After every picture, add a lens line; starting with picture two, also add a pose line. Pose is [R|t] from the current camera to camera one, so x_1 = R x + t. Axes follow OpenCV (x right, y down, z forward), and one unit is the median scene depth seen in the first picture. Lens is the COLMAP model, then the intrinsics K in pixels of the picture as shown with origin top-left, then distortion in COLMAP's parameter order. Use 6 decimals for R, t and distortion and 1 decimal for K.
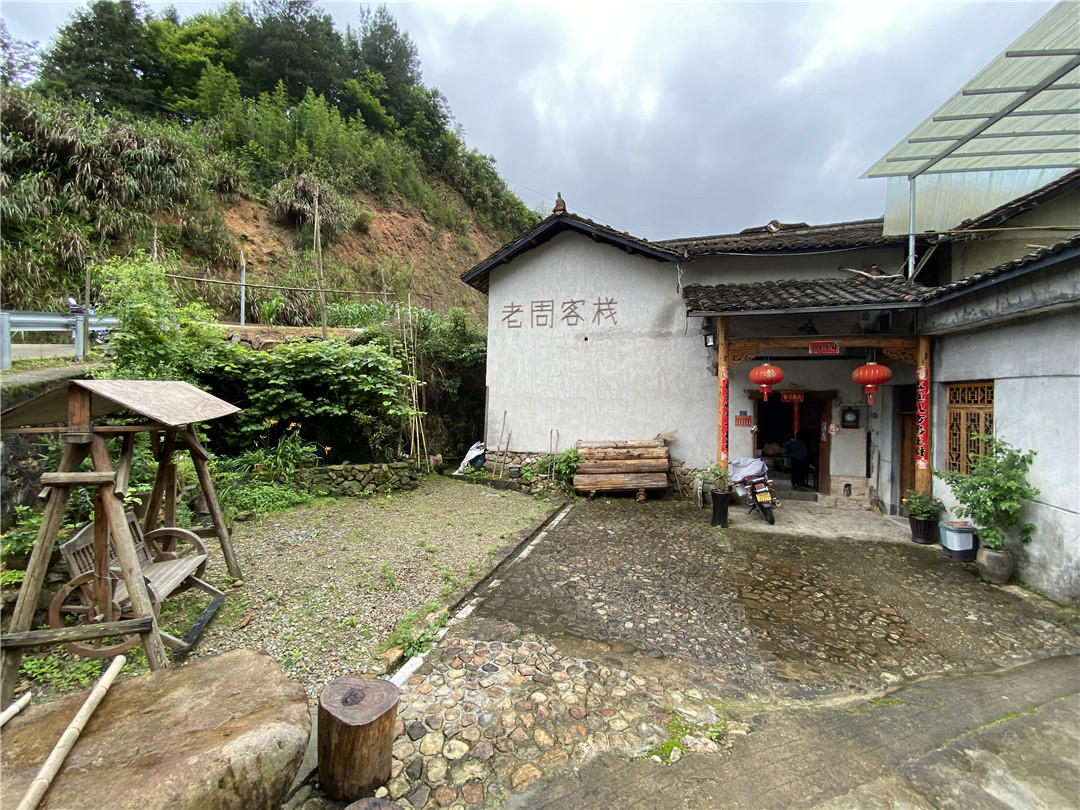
lens RADIAL K [[429.6, 0, 538.2], [0, 429.6, 409.0], [0, 0, 1]] dist [0.001240, -0.006198]
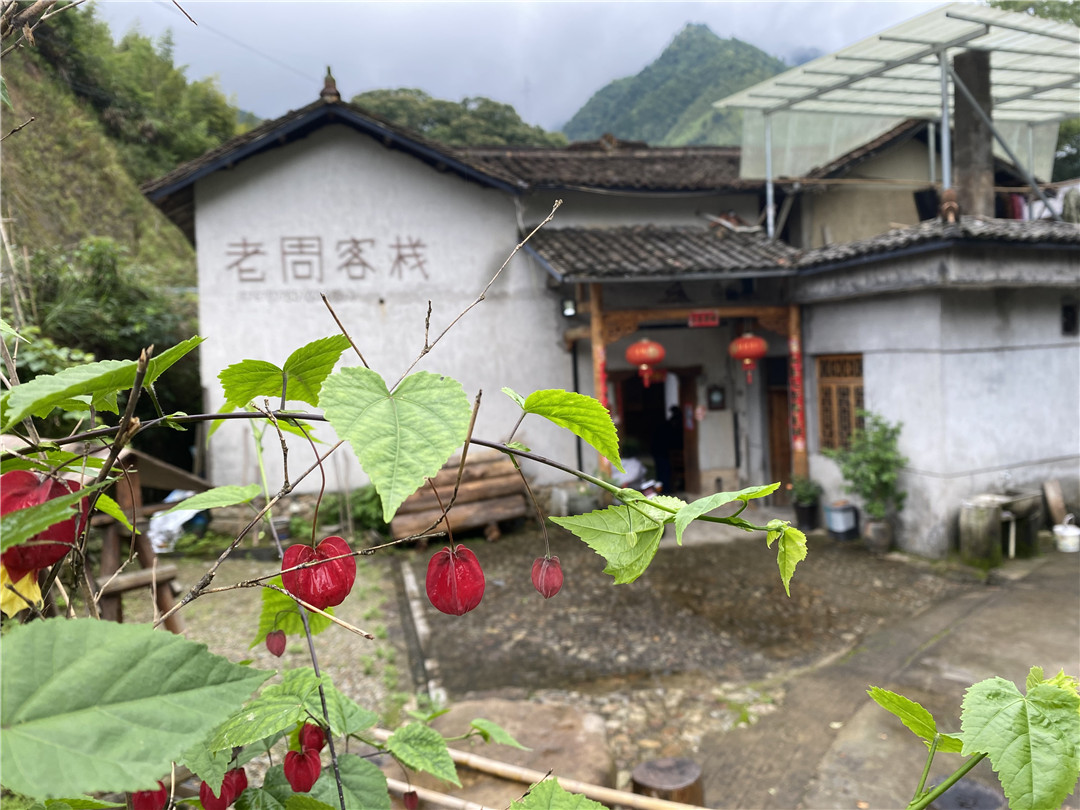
lens RADIAL K [[822.2, 0, 540.0], [0, 822.2, 405.0], [0, 0, 1]] dist [0.074259, 0.002243]
pose [[0.860950, -0.076799, 0.502859, -0.435060], [0.069579, 0.997026, 0.033145, -0.050525], [-0.503909, 0.006452, 0.863733, -0.228201]]
